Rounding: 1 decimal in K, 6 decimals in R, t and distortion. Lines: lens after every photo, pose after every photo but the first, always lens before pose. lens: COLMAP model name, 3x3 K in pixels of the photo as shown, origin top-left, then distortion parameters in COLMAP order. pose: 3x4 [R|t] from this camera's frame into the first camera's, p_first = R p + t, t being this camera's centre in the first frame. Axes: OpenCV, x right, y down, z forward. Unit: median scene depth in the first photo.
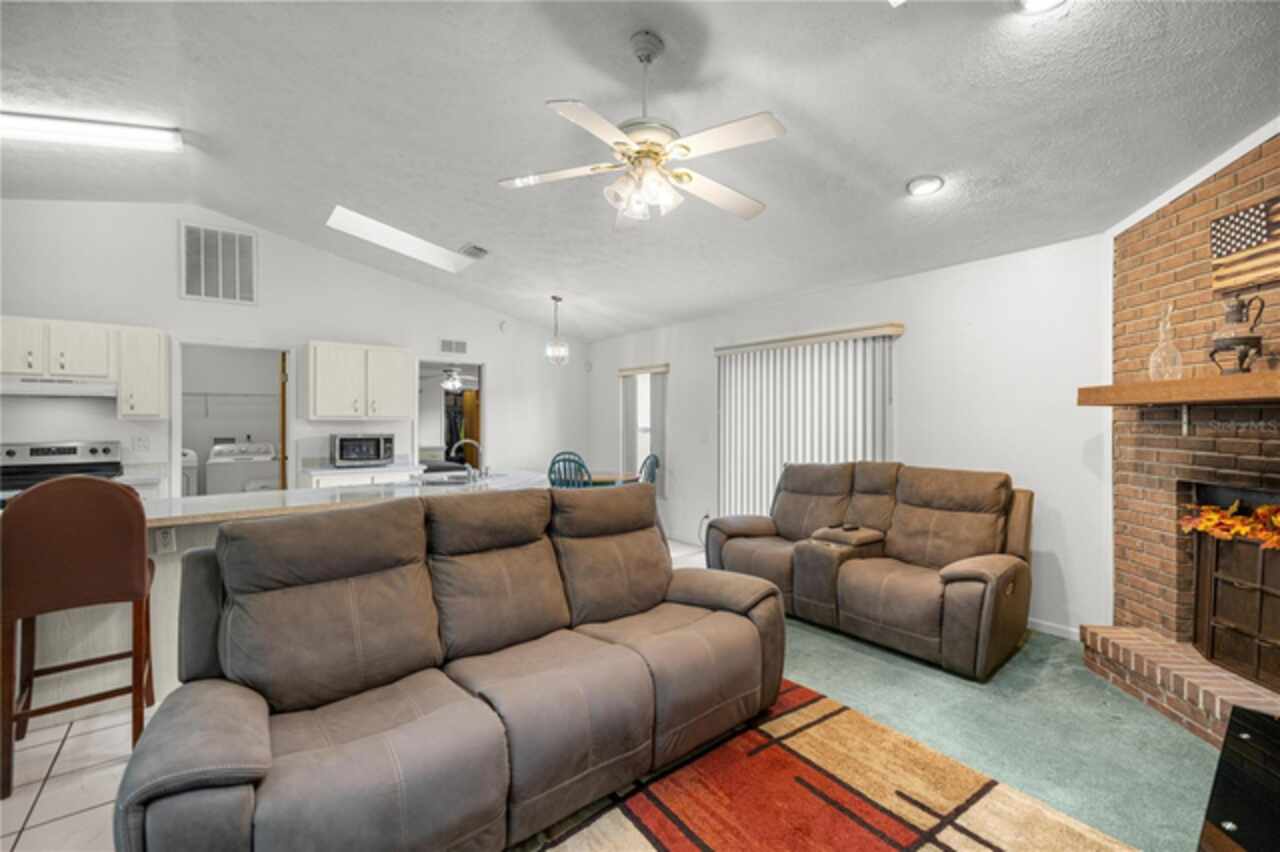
lens RADIAL K [[539.5, 0, 646.9], [0, 539.5, 422.7], [0, 0, 1]] dist [0.003207, -0.000102]
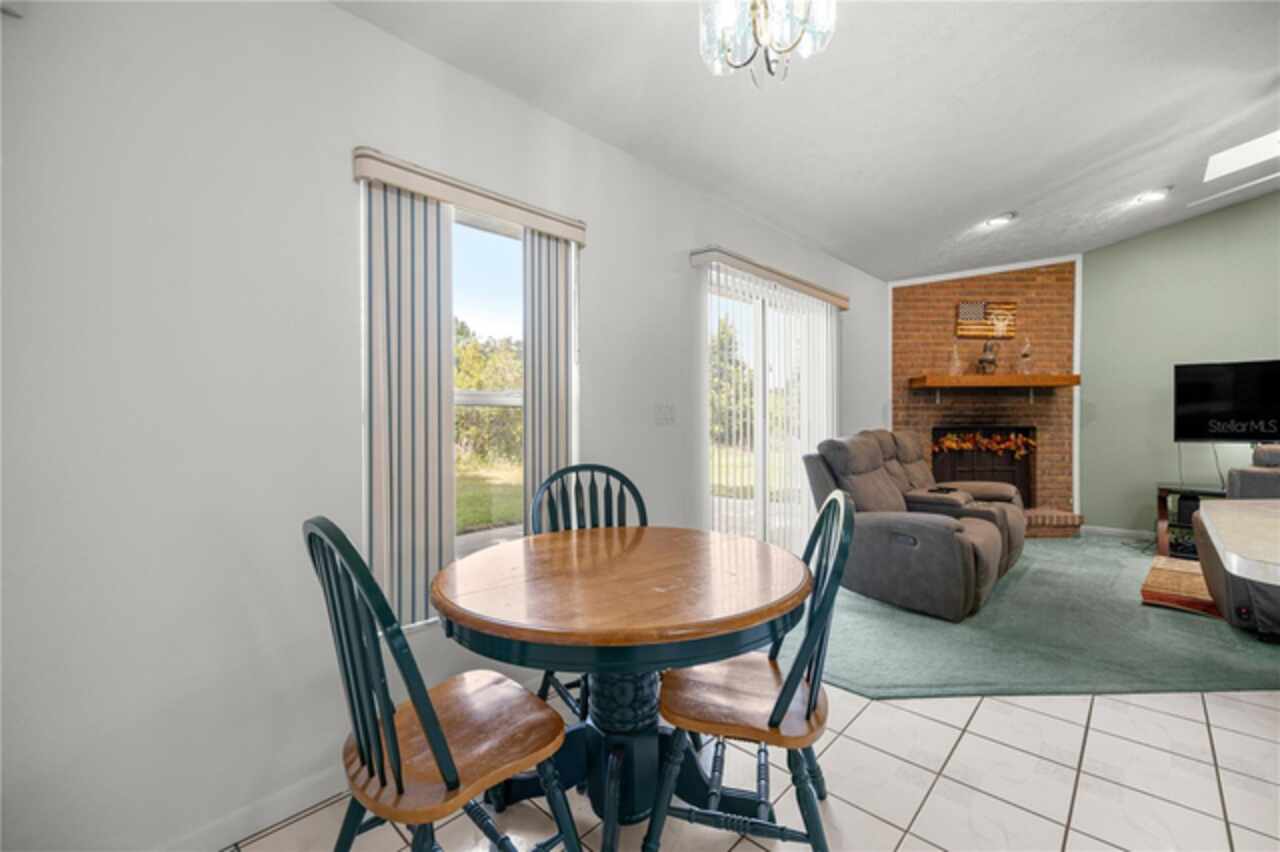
lens RADIAL K [[539.5, 0, 633.9], [0, 539.5, 420.9], [0, 0, 1]] dist [0.003207, -0.000102]
pose [[-0.137297, -0.007141, 0.990504, -0.713784], [0.006701, 0.999944, 0.008138, 0.054941], [-0.990507, 0.007755, -0.137242, 2.094312]]
